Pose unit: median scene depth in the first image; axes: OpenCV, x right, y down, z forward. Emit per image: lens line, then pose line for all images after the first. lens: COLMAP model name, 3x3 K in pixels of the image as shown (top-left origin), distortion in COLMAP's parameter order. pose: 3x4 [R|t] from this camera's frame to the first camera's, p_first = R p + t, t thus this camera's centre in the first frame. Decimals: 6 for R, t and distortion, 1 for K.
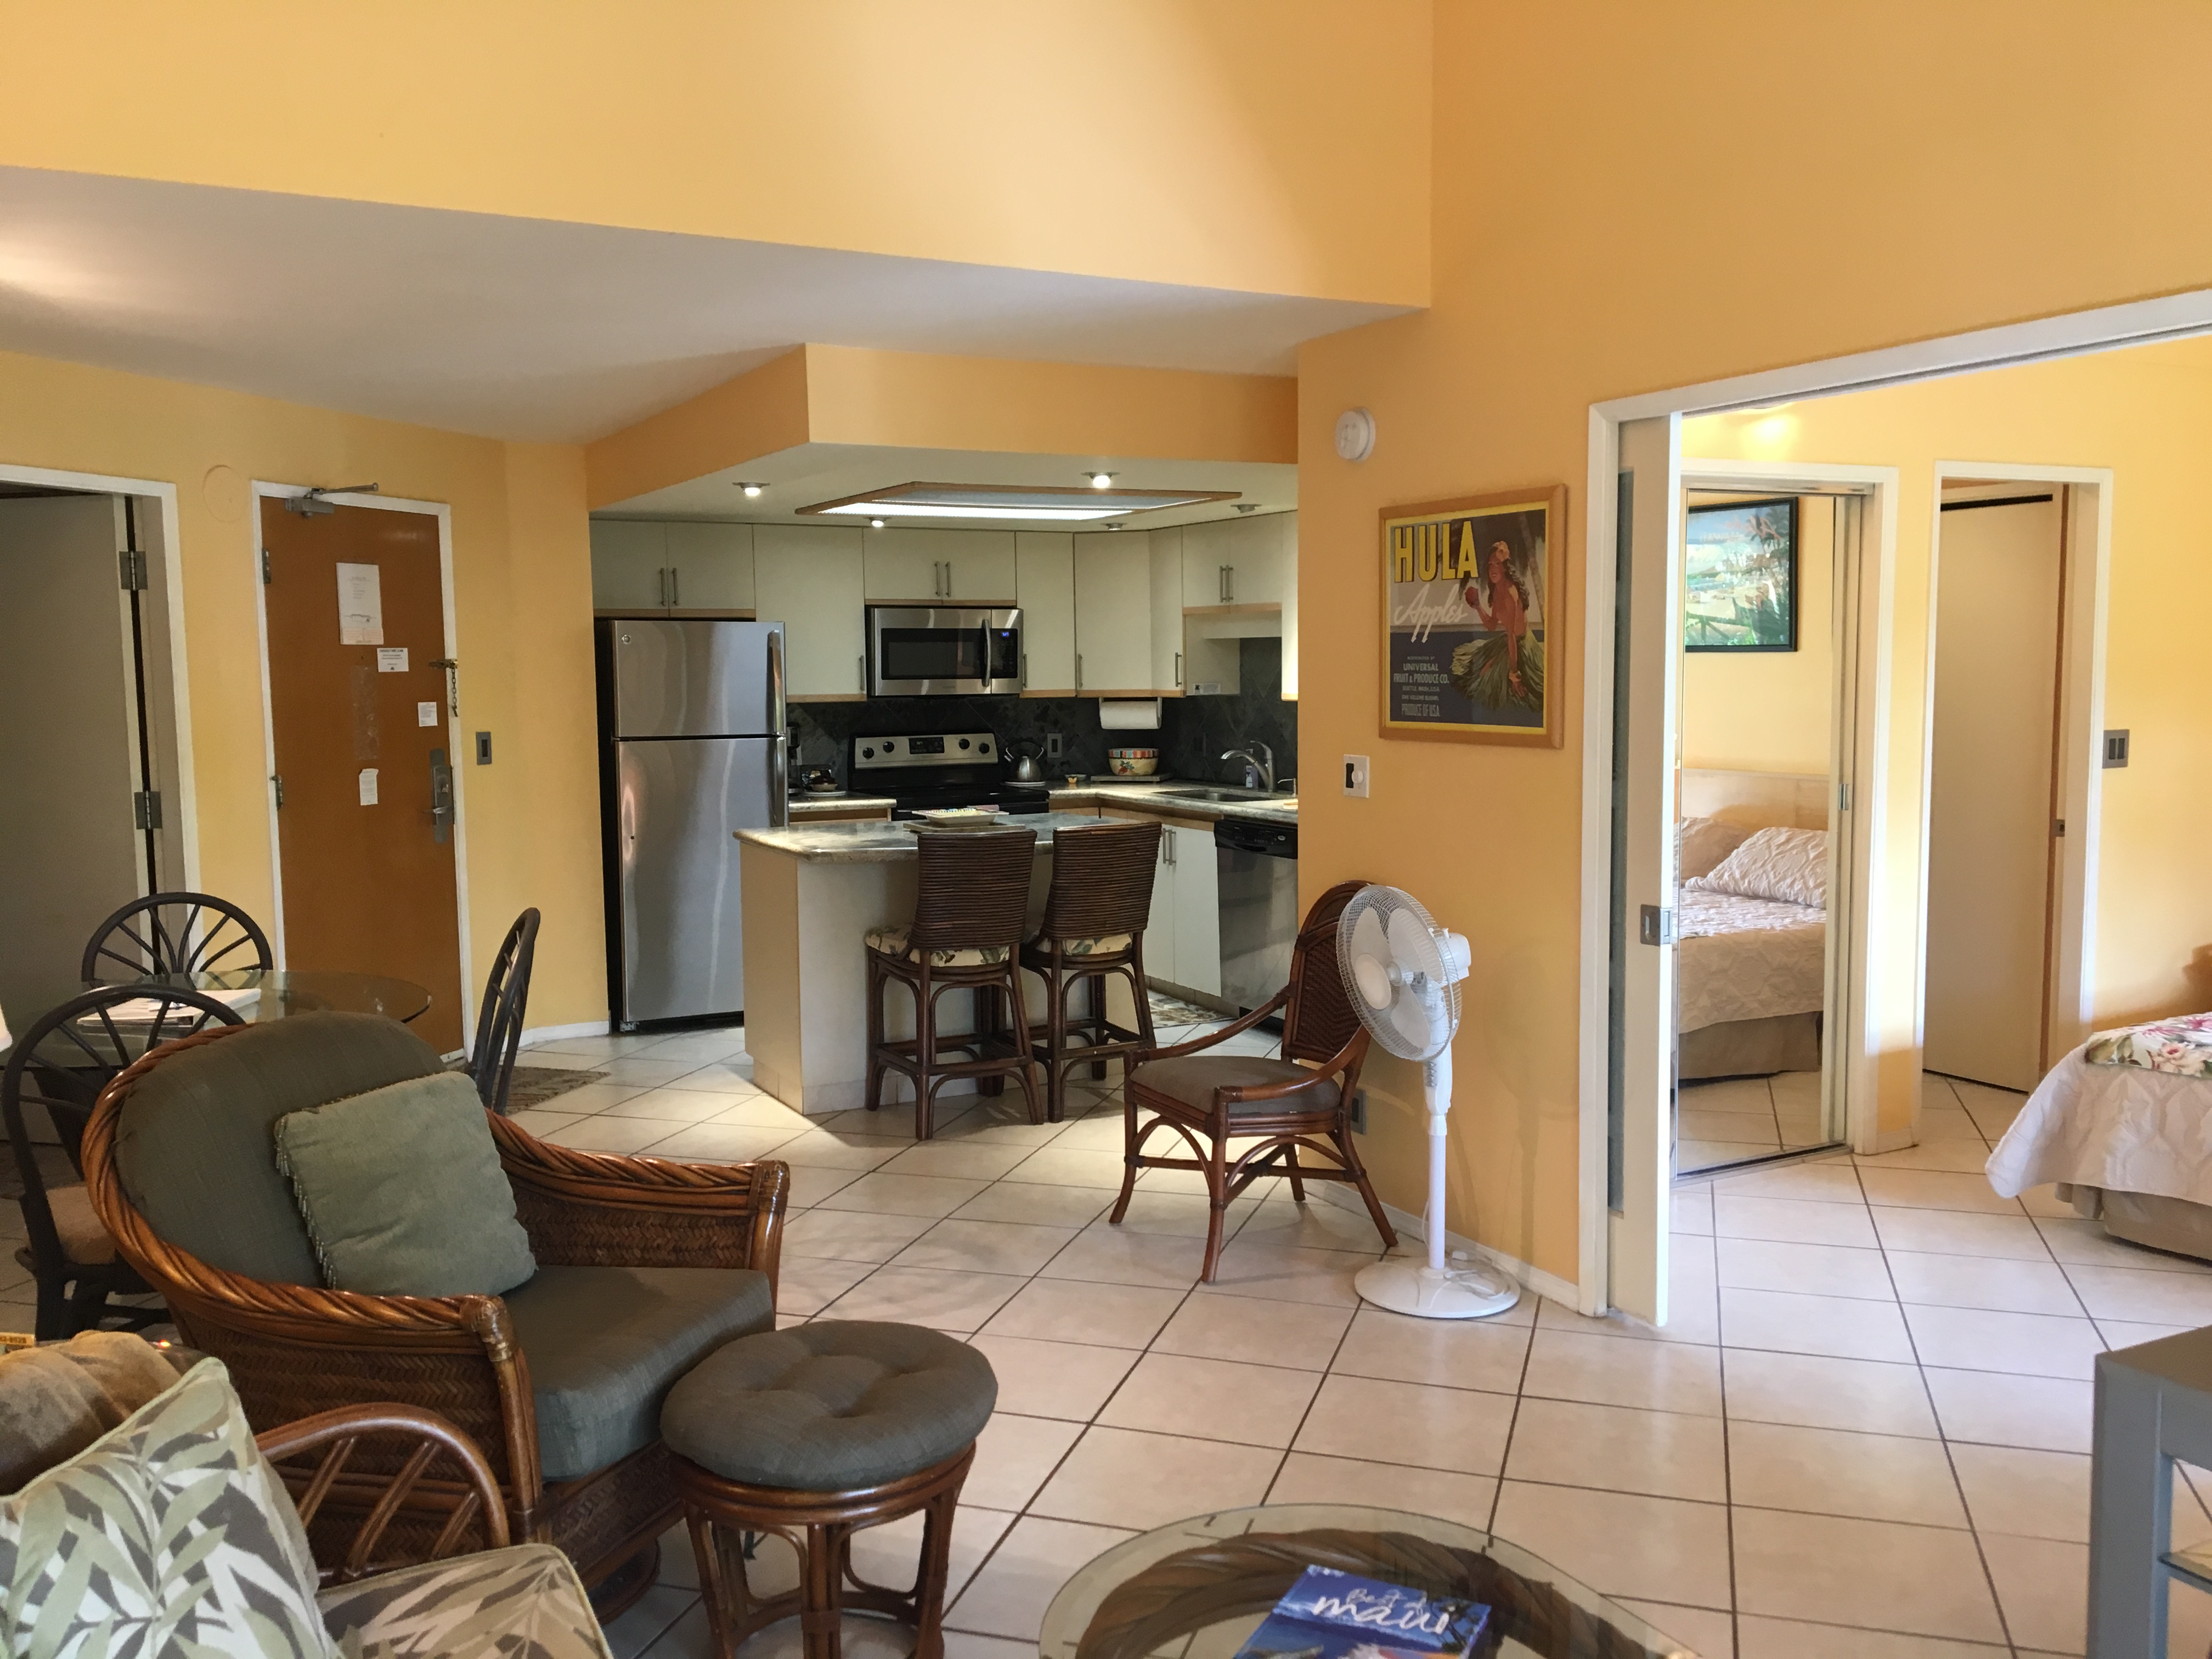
lens RADIAL K [[1851.1, 0, 1106.0], [0, 1851.1, 829.5], [0, 0, 1]] dist [0.056068, -0.004179]
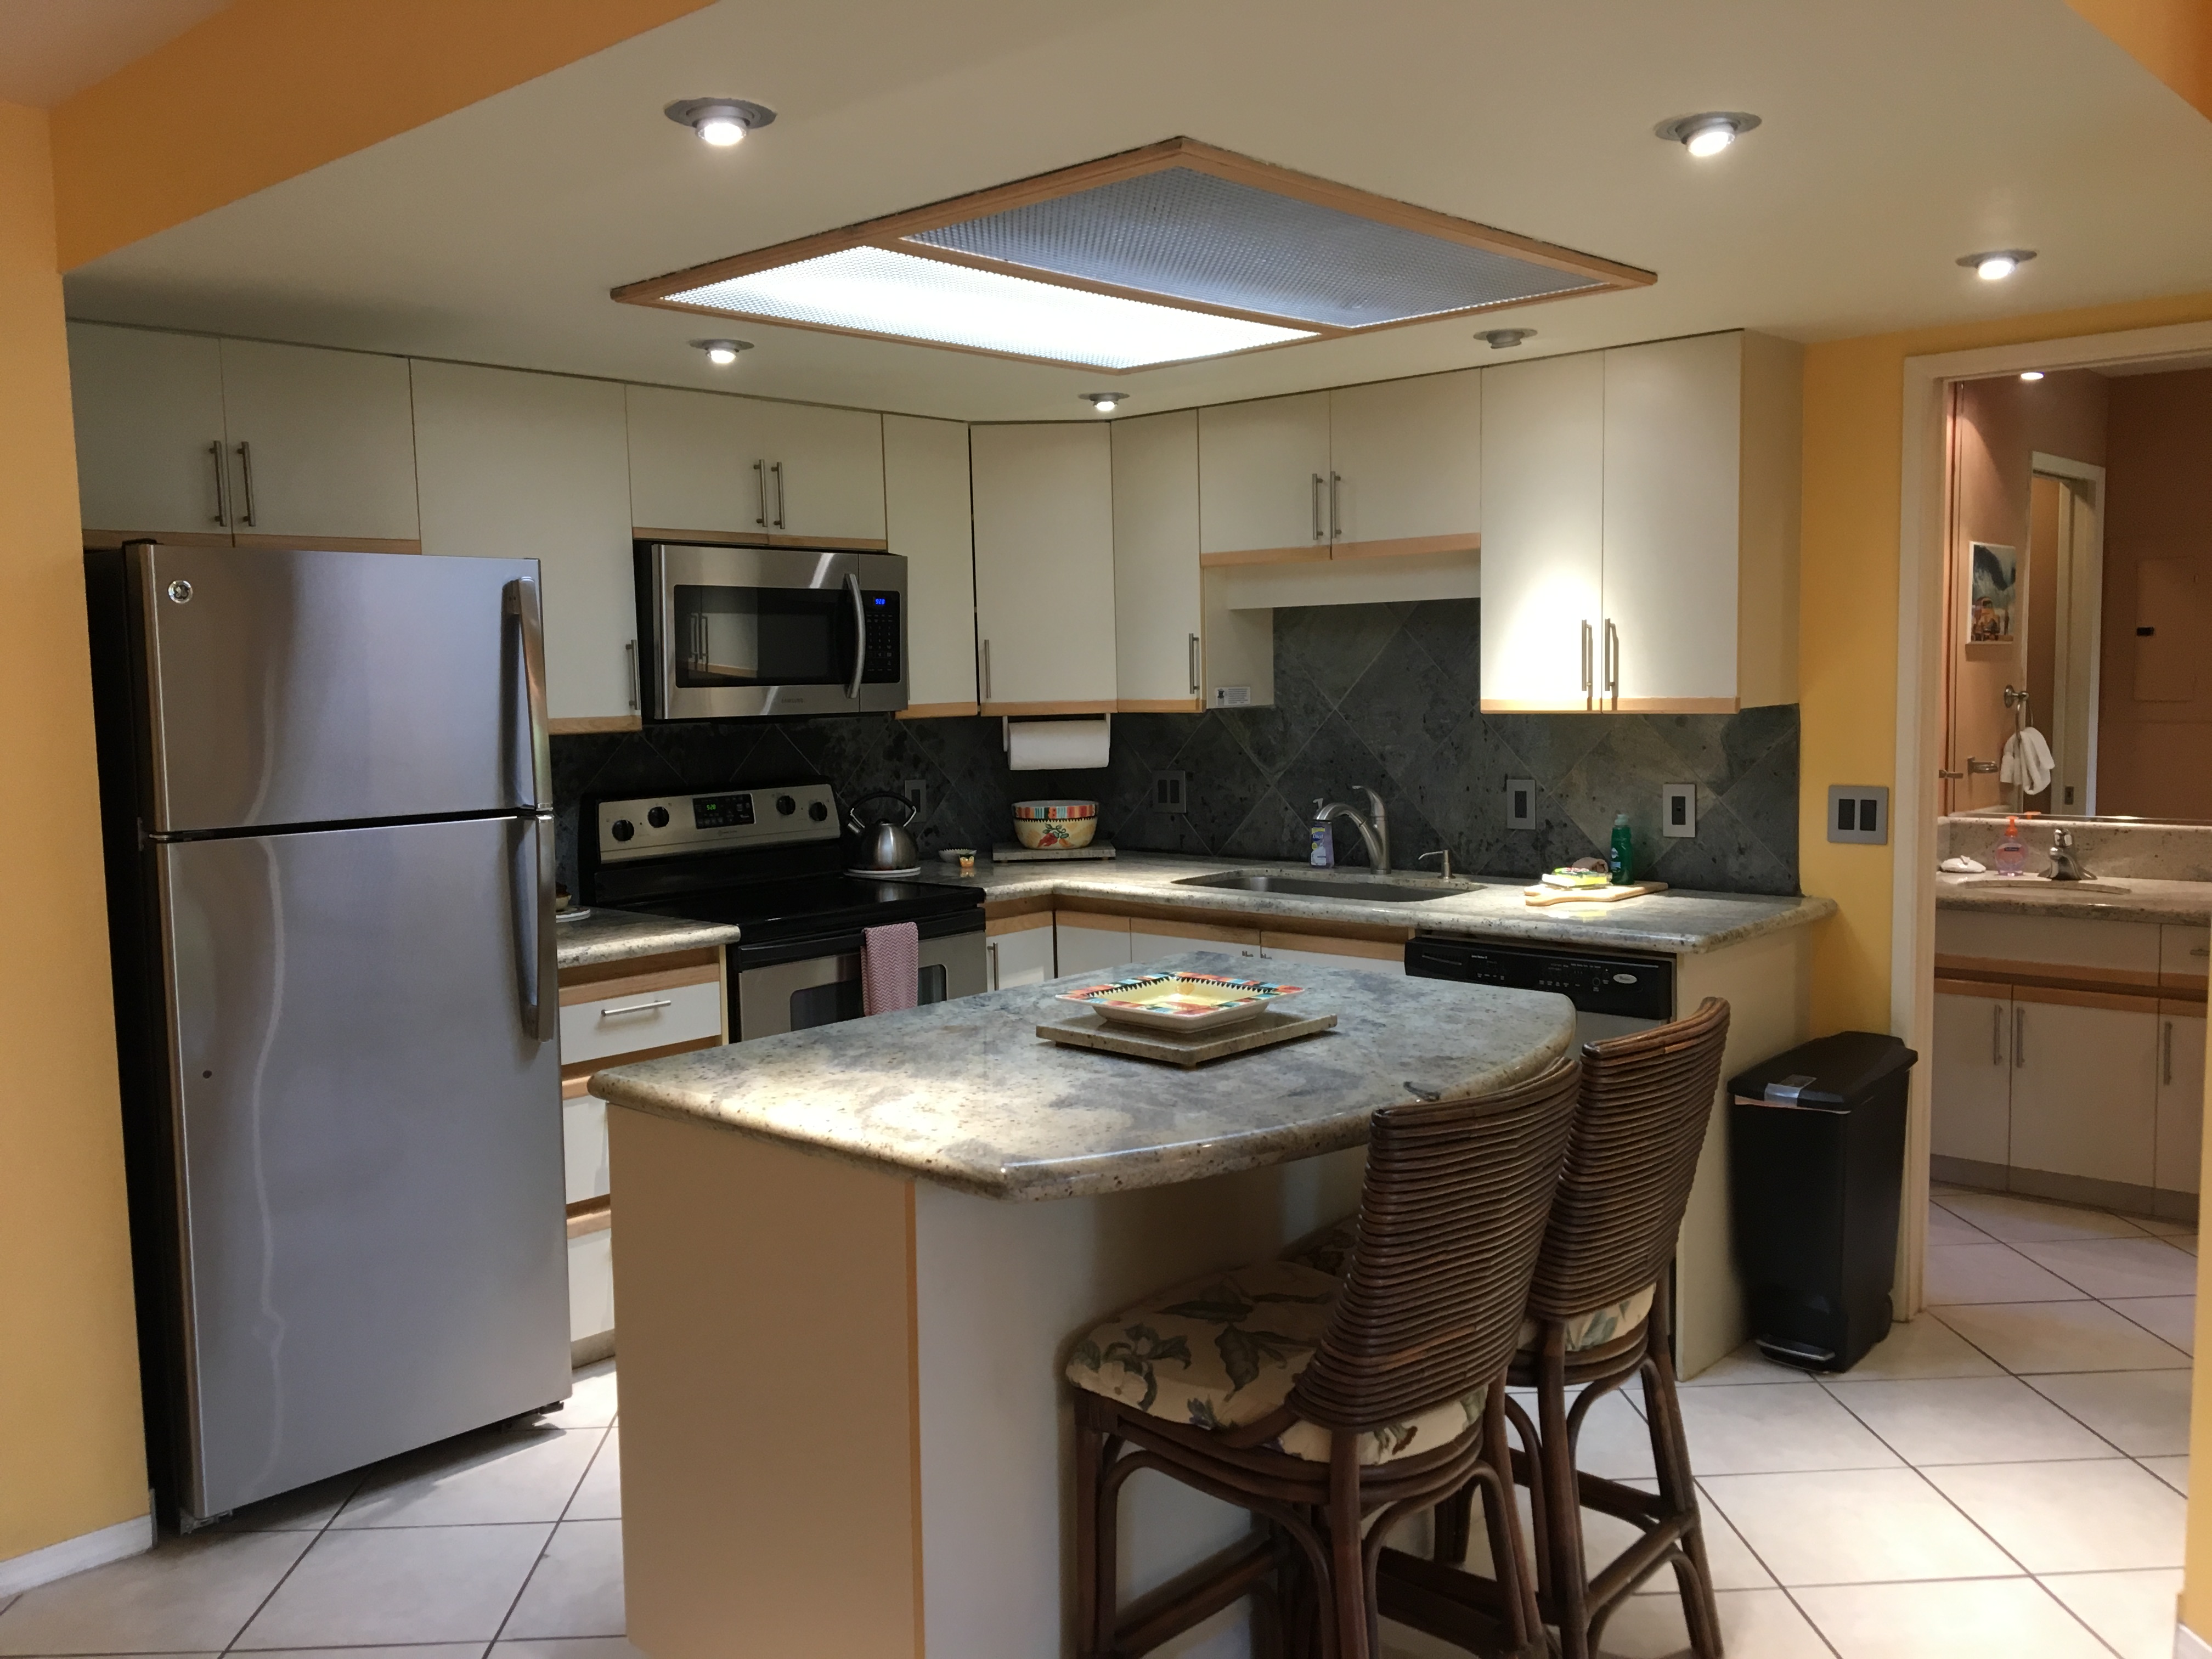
lens RADIAL K [[1857.1, 0, 1106.0], [0, 1857.1, 829.5], [0, 0, 1]] dist [0.098567, -0.181345]
pose [[0.940514, -0.039627, 0.337435, -0.177432], [0.042974, 0.999073, -0.002451, -0.034551], [-0.337025, 0.016806, 0.941346, 0.464646]]
